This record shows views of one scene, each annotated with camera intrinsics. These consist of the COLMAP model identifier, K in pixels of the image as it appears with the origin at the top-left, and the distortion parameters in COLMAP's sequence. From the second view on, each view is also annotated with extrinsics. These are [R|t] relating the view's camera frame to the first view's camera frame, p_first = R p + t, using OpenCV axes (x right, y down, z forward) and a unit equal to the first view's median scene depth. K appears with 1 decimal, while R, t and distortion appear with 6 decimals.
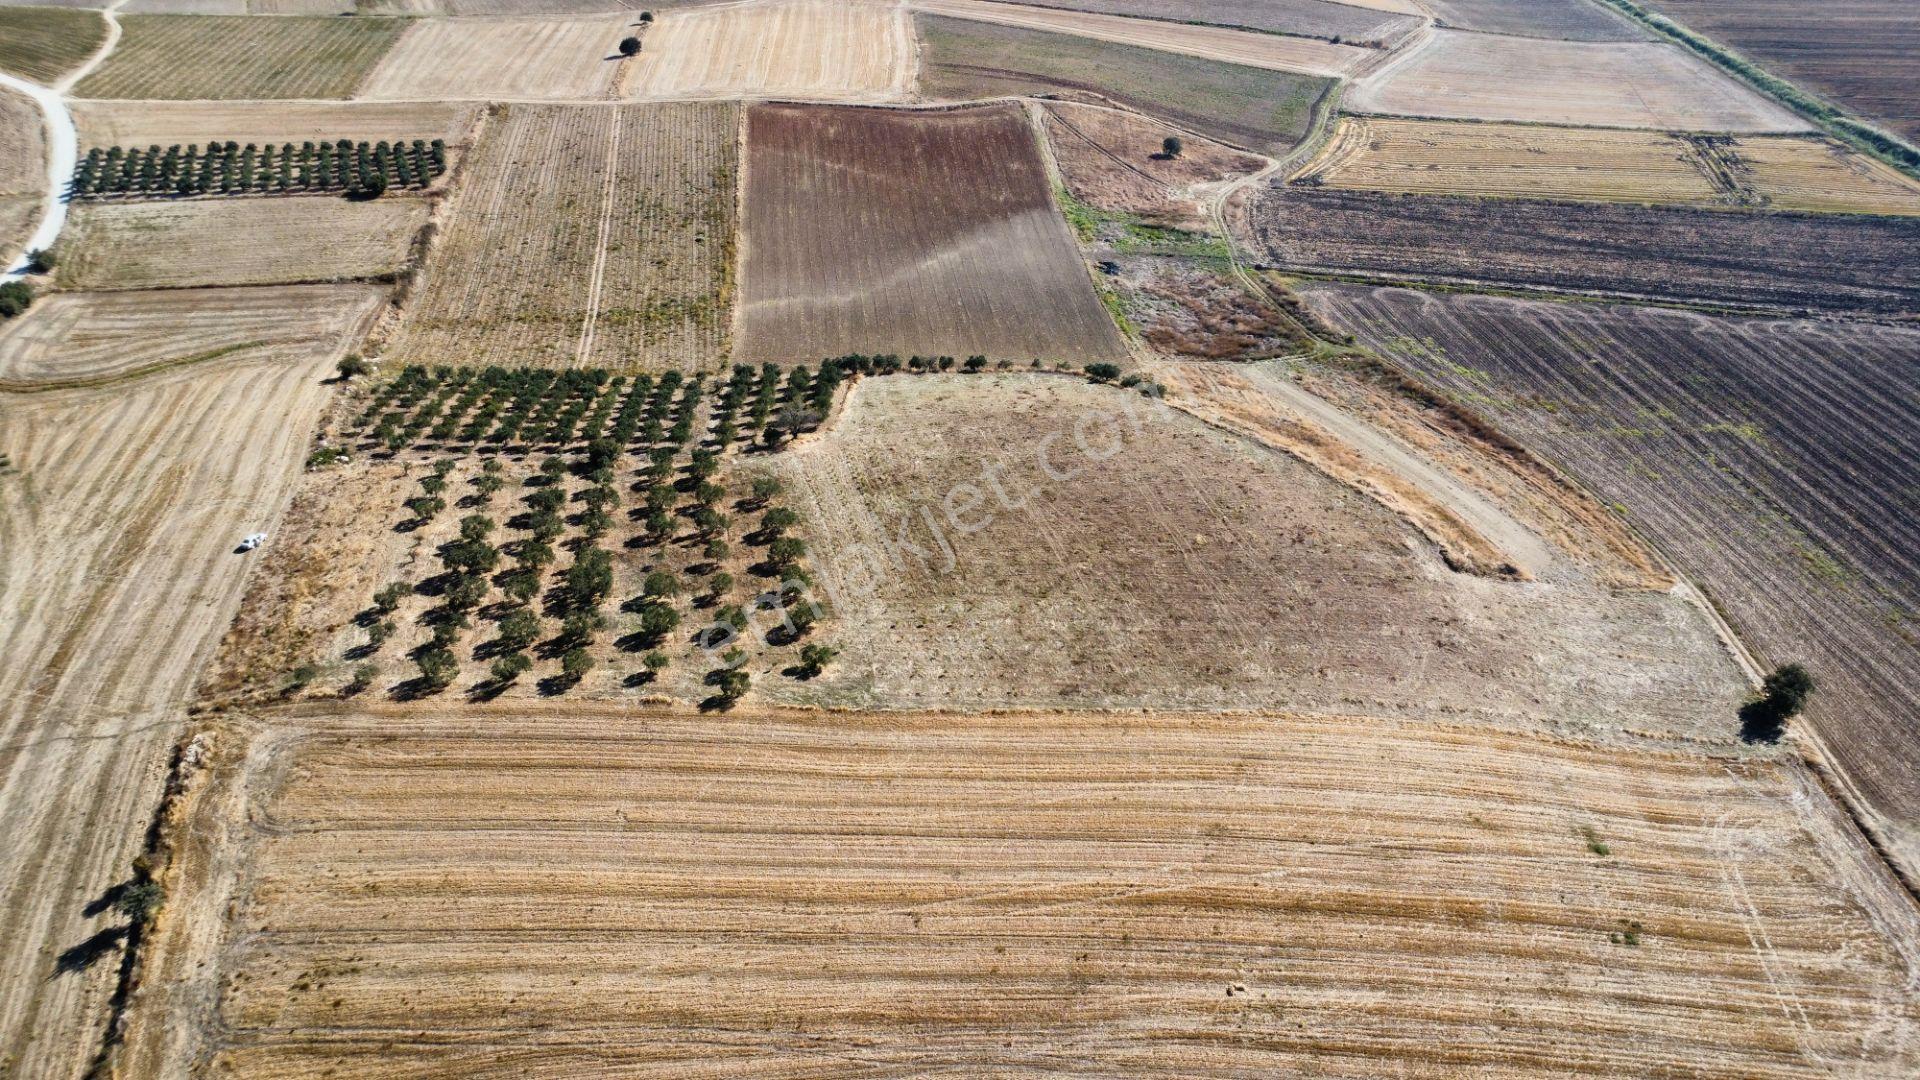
lens RADIAL K [[1394.0, 0, 957.4], [0, 1394.0, 536.1], [0, 0, 1]] dist [-0.019260, -0.019368]
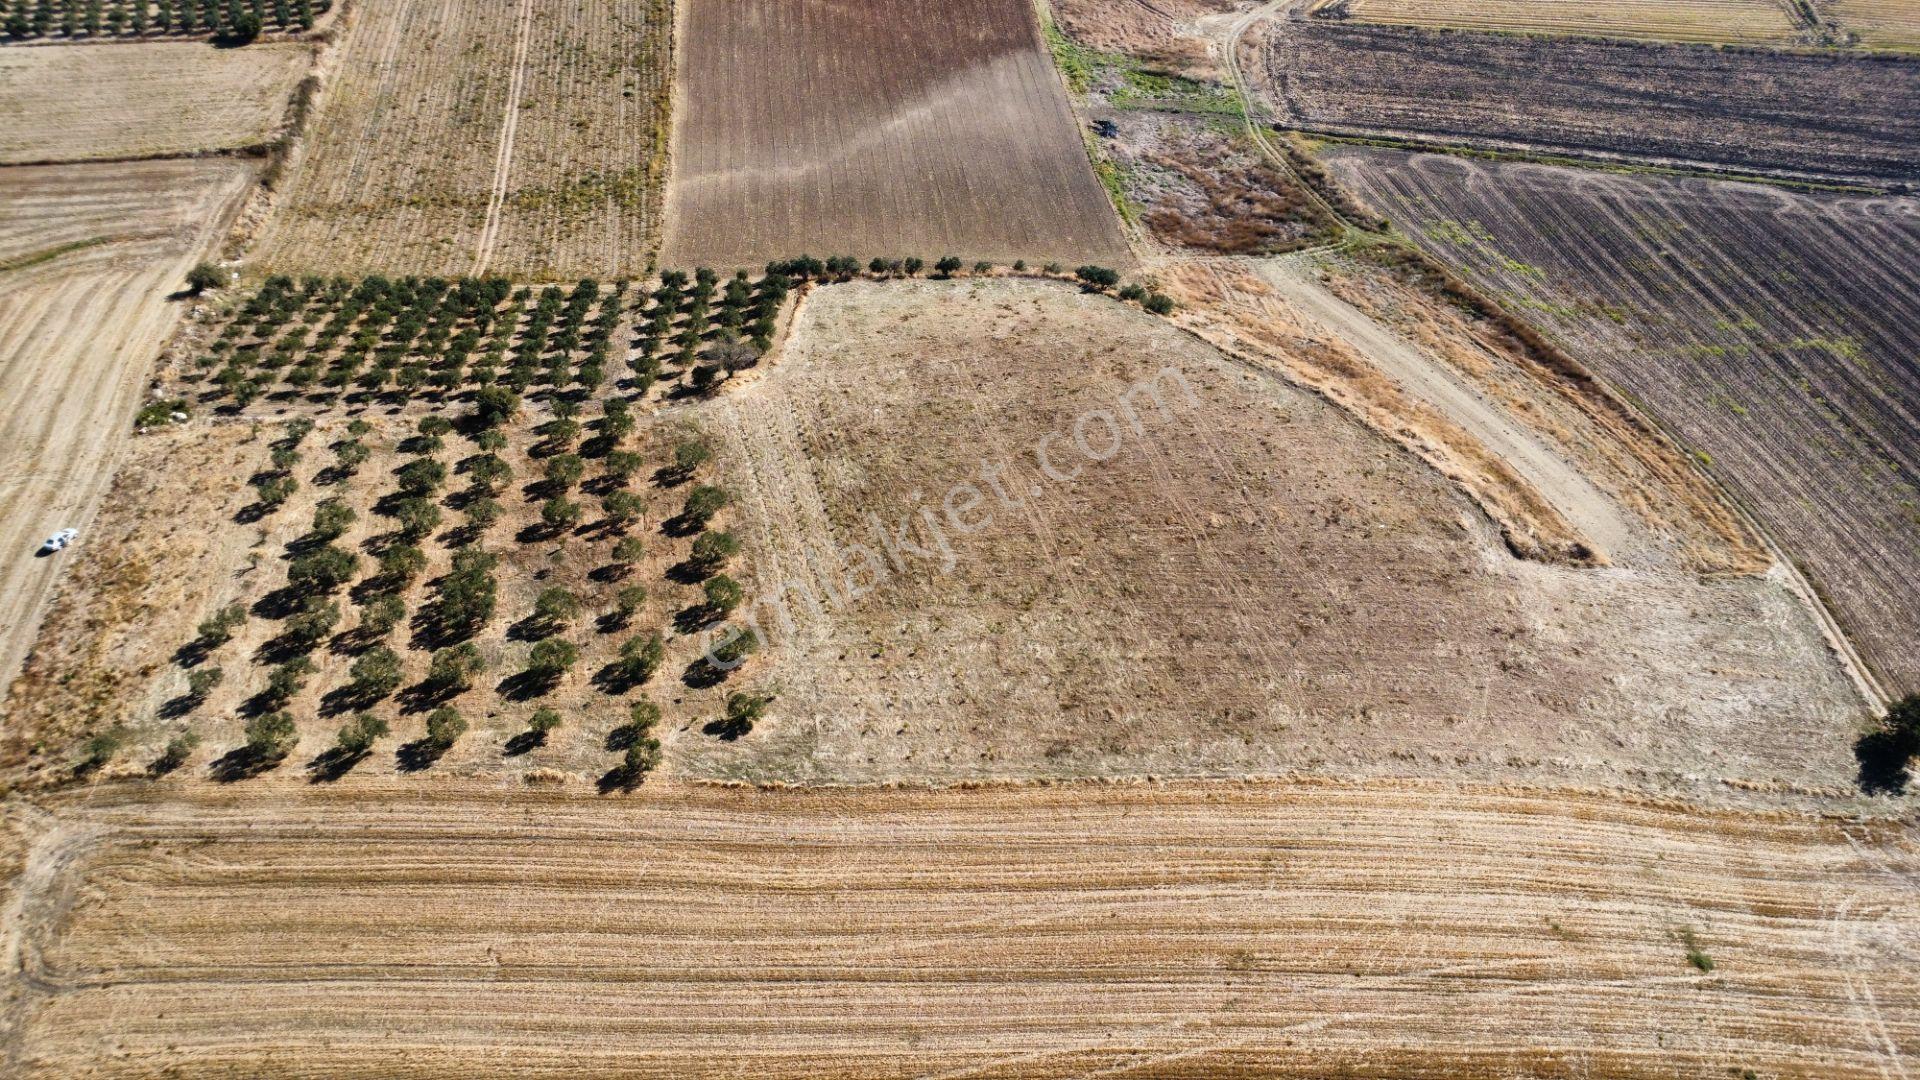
lens RADIAL K [[1398.3, 0, 958.8], [0, 1398.3, 532.3], [0, 0, 1]] dist [-0.030721, 0.000324]
pose [[0.999913, -0.002638, 0.012902, 0.009546], [0.000763, 0.989687, 0.143244, -0.101015], [-0.013147, -0.143222, 0.989603, 0.163330]]
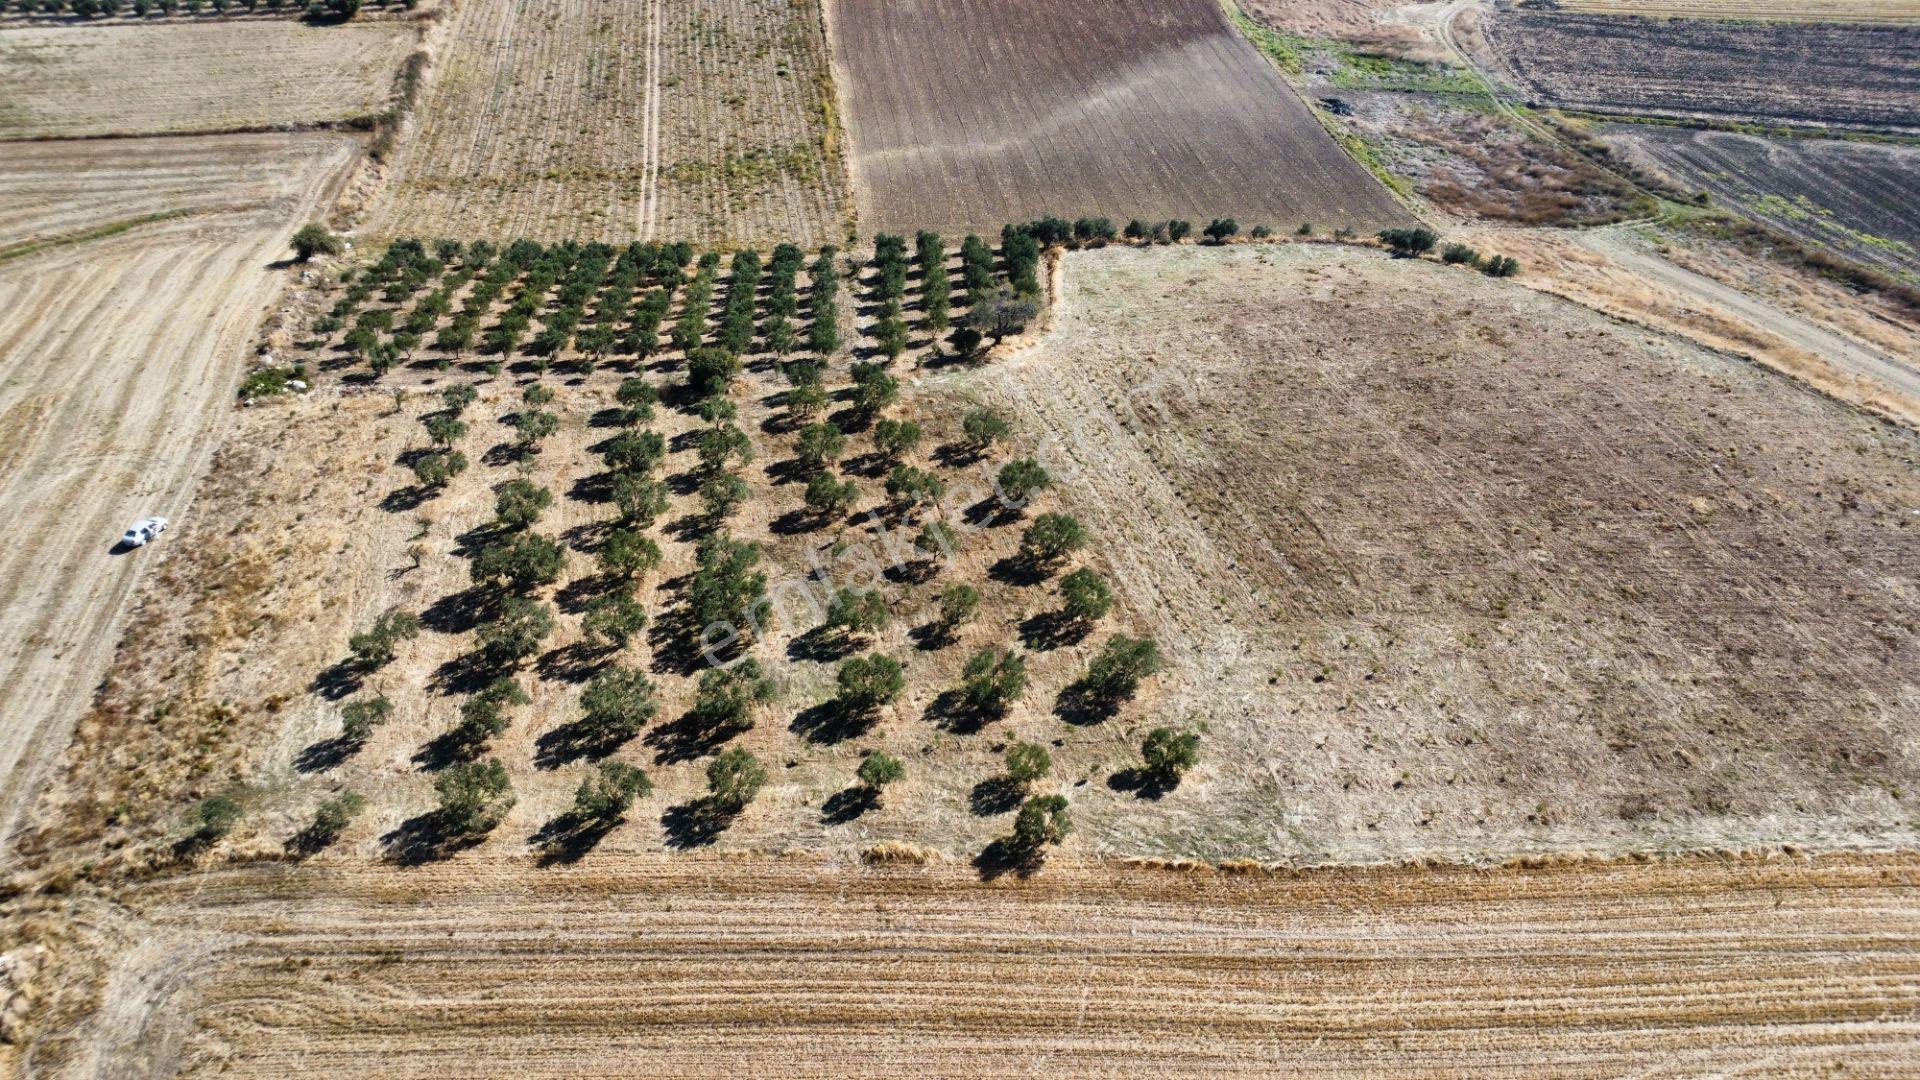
lens RADIAL K [[1394.0, 0, 957.4], [0, 1394.0, 536.1], [0, 0, 1]] dist [-0.019260, -0.019368]
pose [[0.999949, -0.009930, 0.001789, -0.142068], [0.009773, 0.997285, 0.072986, -0.029266], [-0.002509, -0.072964, 0.997331, 0.358787]]
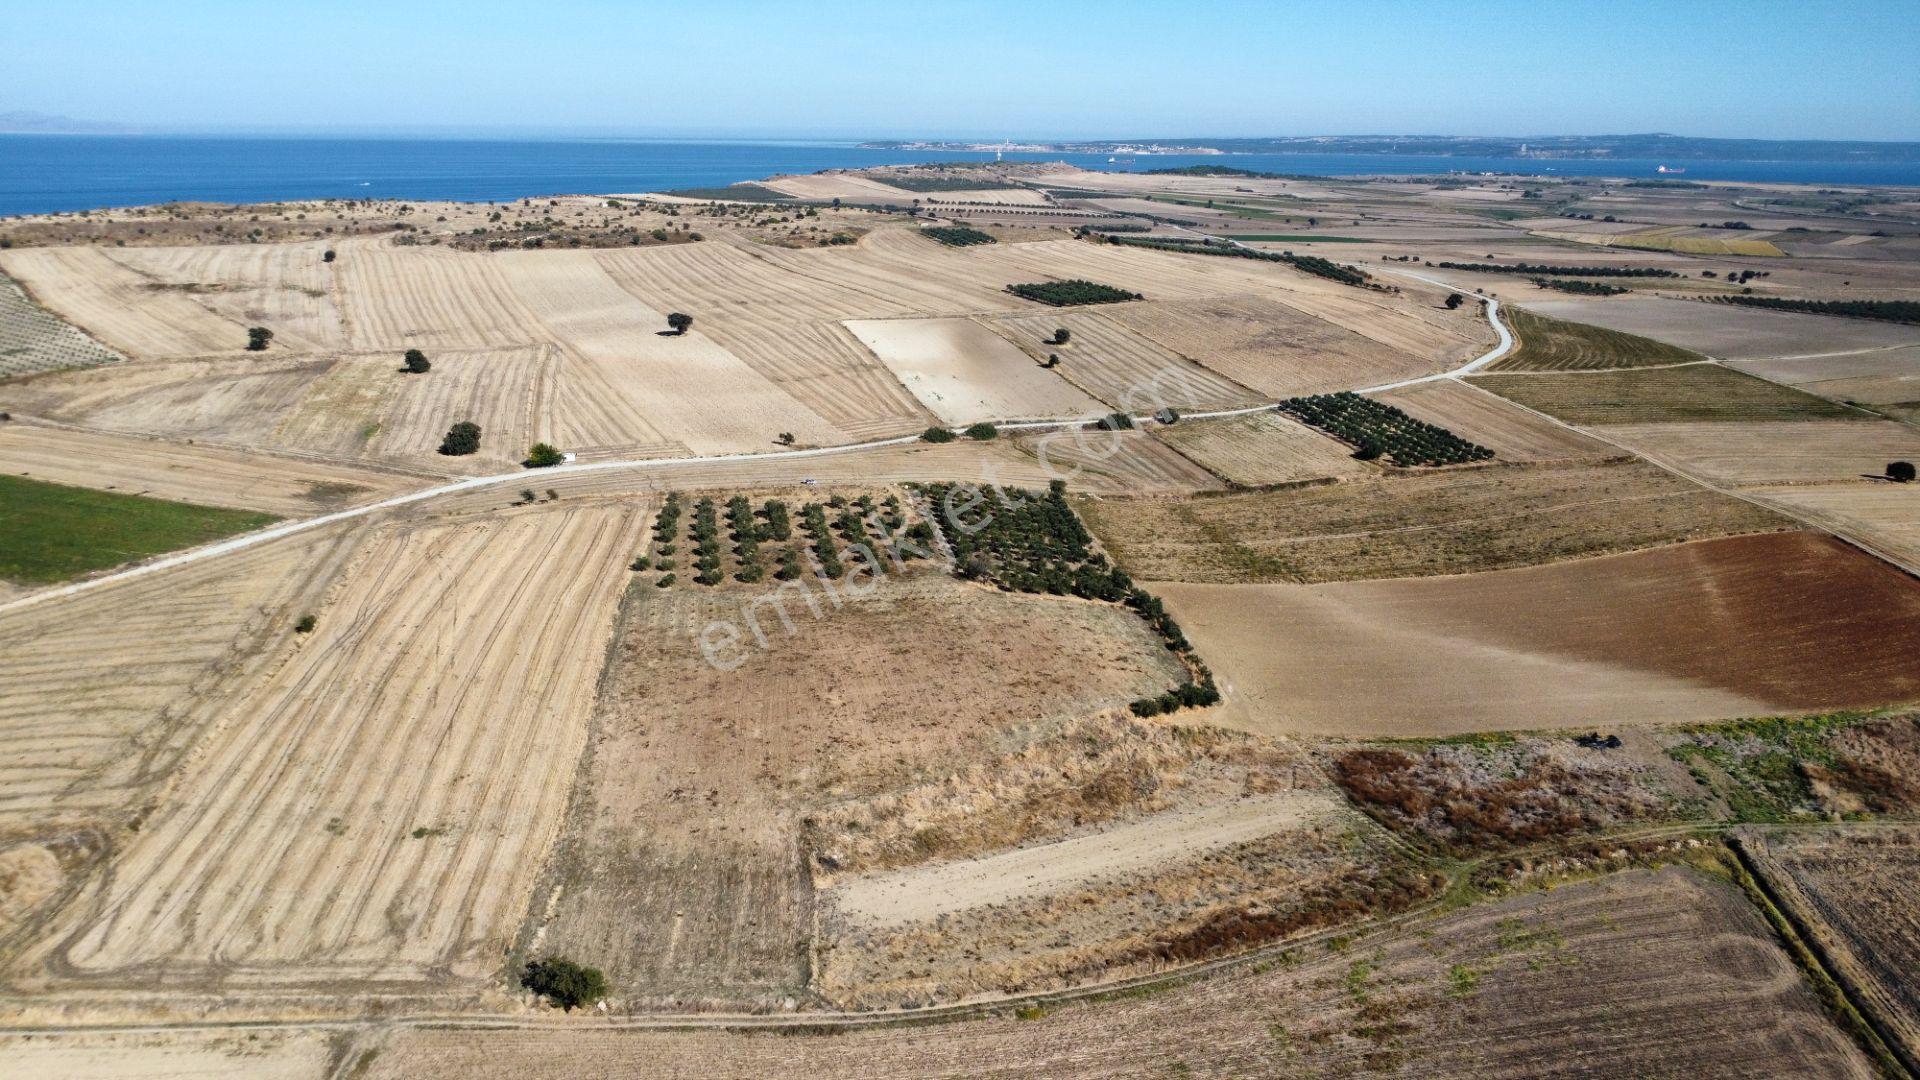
lens RADIAL K [[1394.0, 0, 957.4], [0, 1394.0, 536.1], [0, 0, 1]] dist [-0.019260, -0.019368]
pose [[0.053891, 0.273800, -0.960276, 1.164574], [-0.530550, 0.822552, 0.204756, -0.373948], [0.845939, 0.498440, 0.189593, 0.733125]]
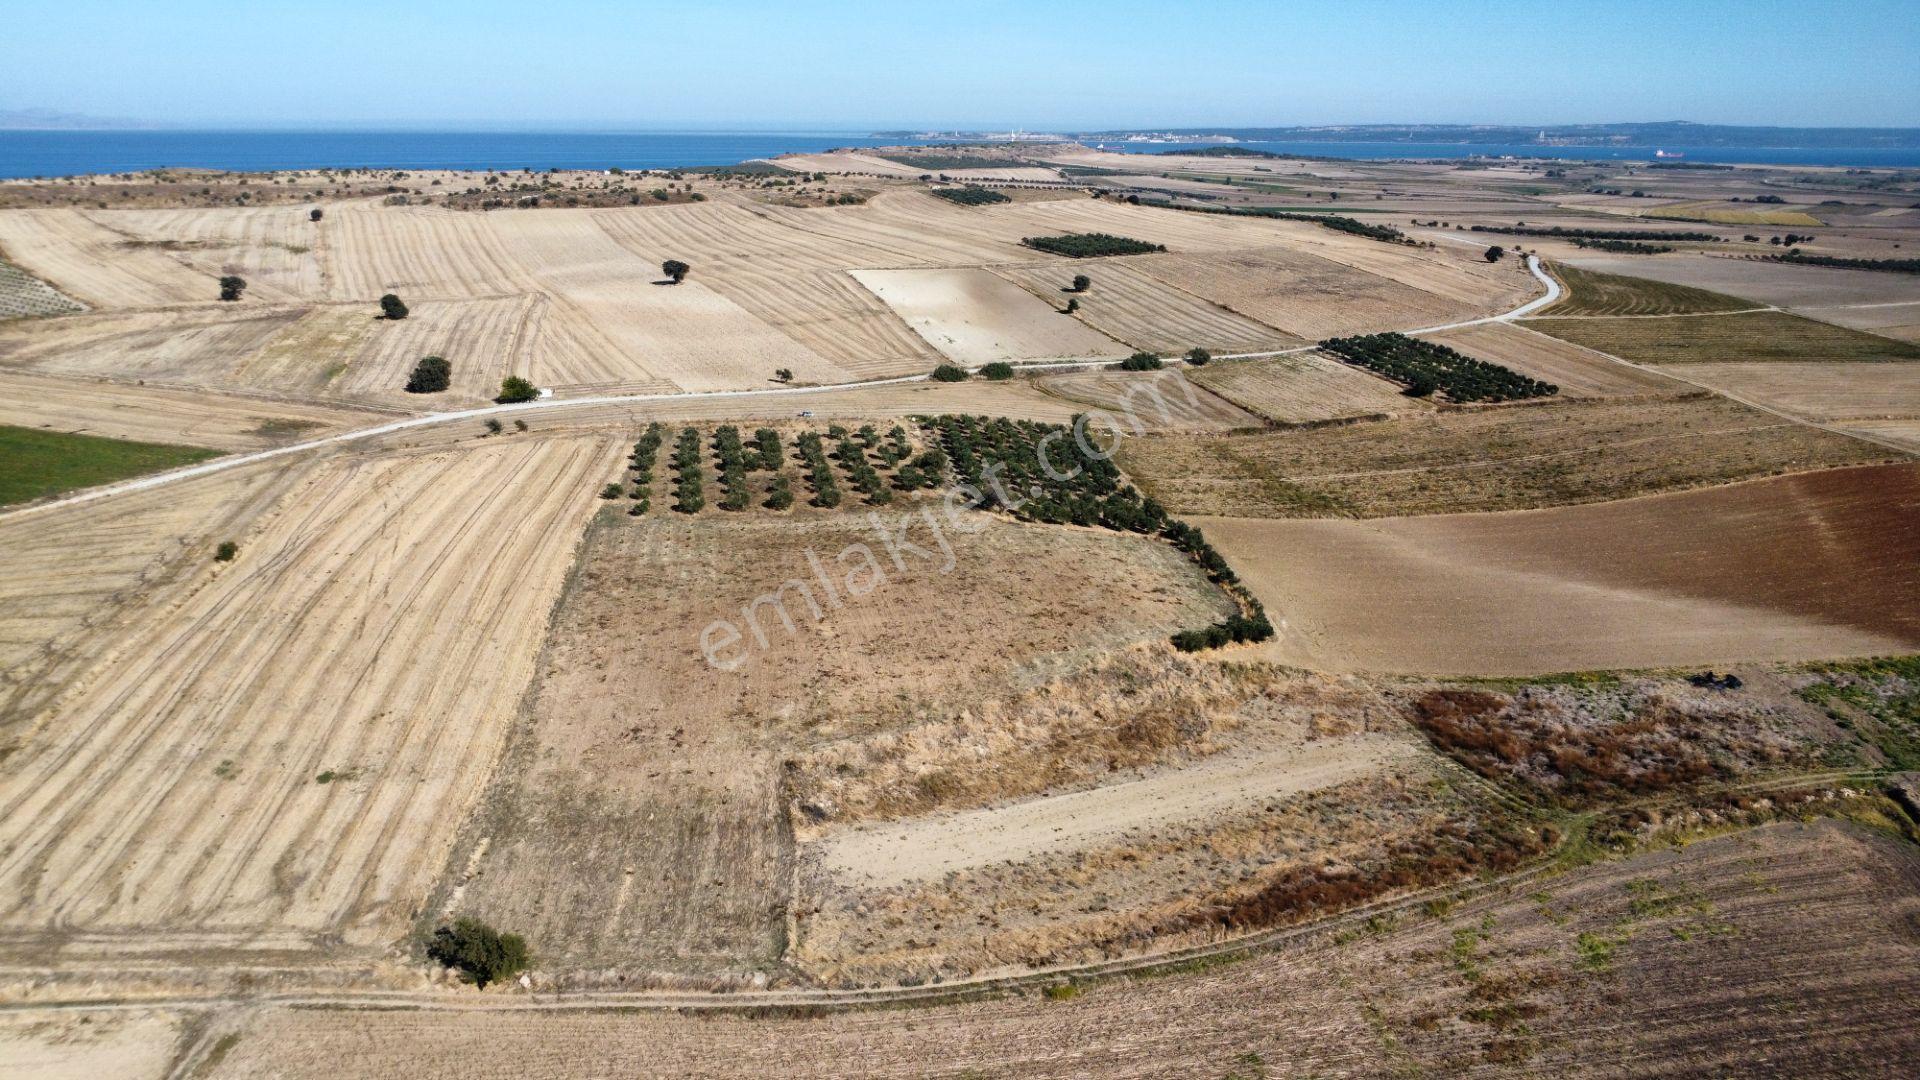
lens RADIAL K [[1395.1, 0, 957.6], [0, 1395.1, 536.4], [0, 0, 1]] dist [-0.027324, -0.002424]
pose [[0.044934, 0.278223, -0.959465, 1.031779], [-0.526886, 0.822591, 0.213857, -0.293579], [0.848747, 0.495919, 0.183554, 0.793564]]
